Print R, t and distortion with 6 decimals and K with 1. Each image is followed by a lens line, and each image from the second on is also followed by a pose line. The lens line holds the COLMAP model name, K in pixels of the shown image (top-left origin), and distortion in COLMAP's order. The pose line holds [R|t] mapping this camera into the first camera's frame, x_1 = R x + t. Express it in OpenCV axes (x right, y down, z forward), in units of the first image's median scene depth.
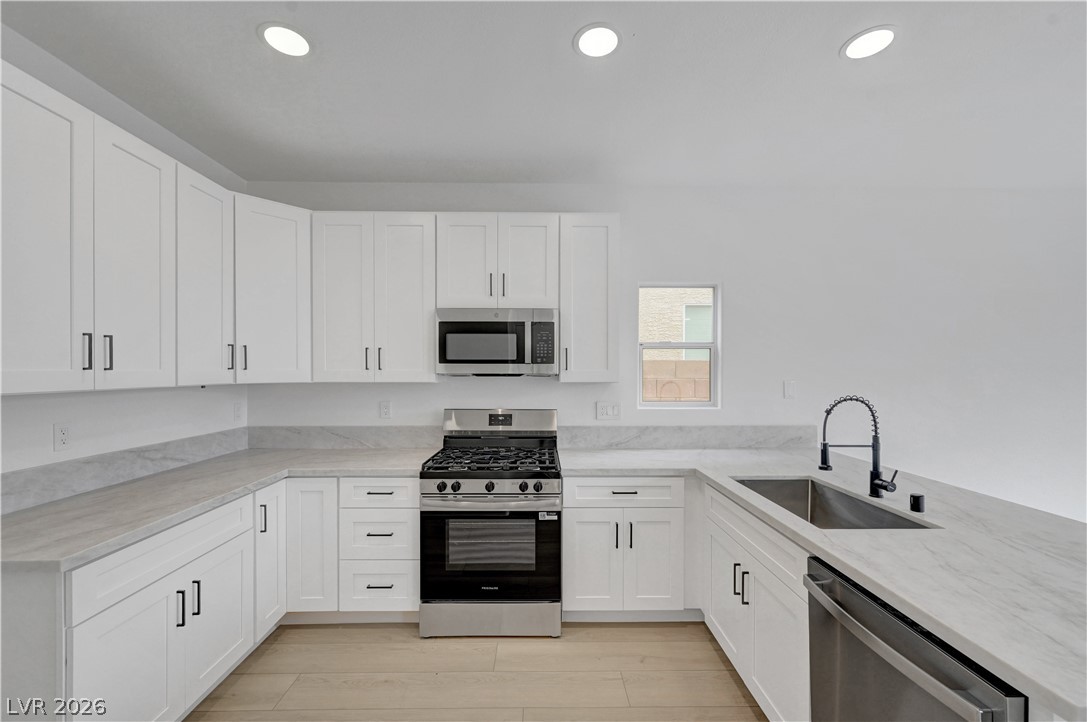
lens RADIAL K [[441.8, 0, 544.8], [0, 441.8, 366.9], [0, 0, 1]] dist [0.002942, 0.000098]
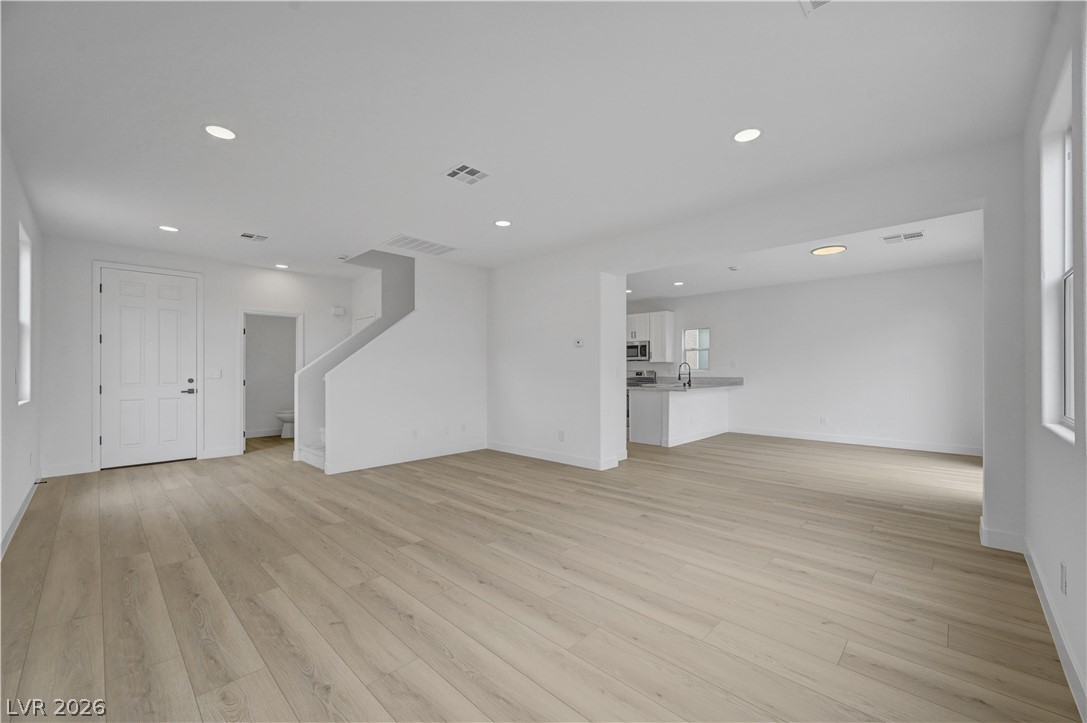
lens RADIAL K [[434.3, 0, 546.0], [0, 434.3, 365.6], [0, 0, 1]] dist [0.000344, 0.000005]
pose [[0.712025, -0.010591, -0.702075, 1.871763], [0.004770, 0.999936, -0.010247, 0.095627], [0.702138, 0.003947, 0.712030, -2.010323]]
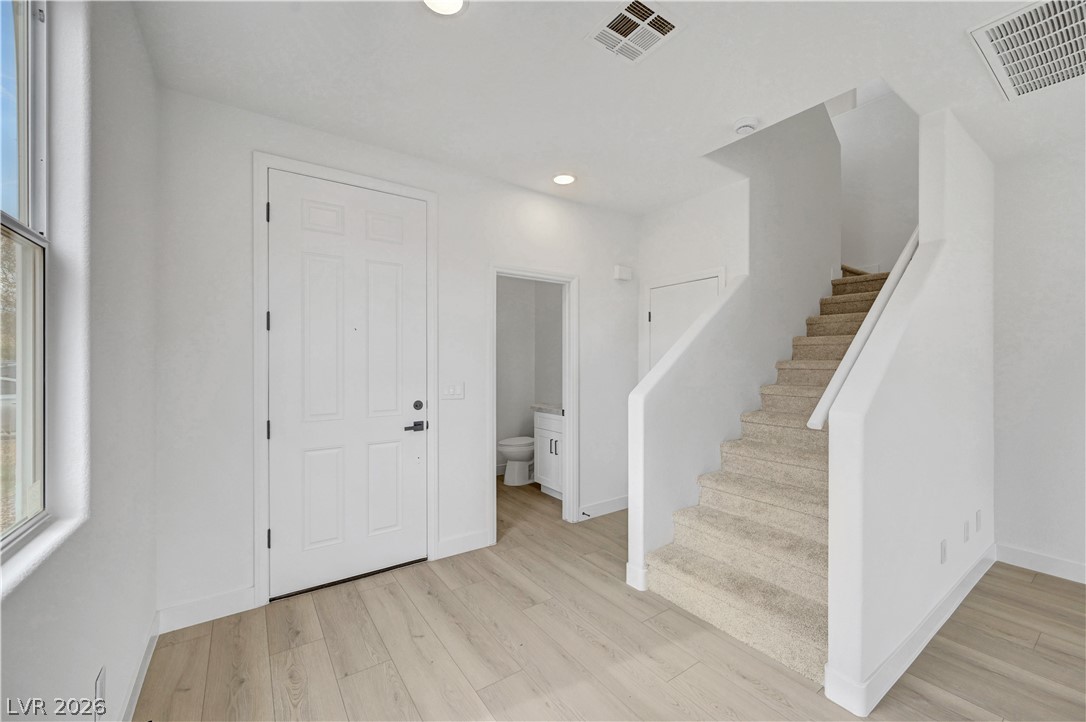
lens RADIAL K [[430.0, 0, 544.2], [0, 430.0, 362.2], [0, 0, 1]] dist [0.000781, 0.000632]
pose [[0.563588, -0.001854, -0.826054, 0.157849], [-0.000047, 0.999997, -0.002277, 0.035594], [0.826056, 0.001322, 0.563586, -2.056099]]
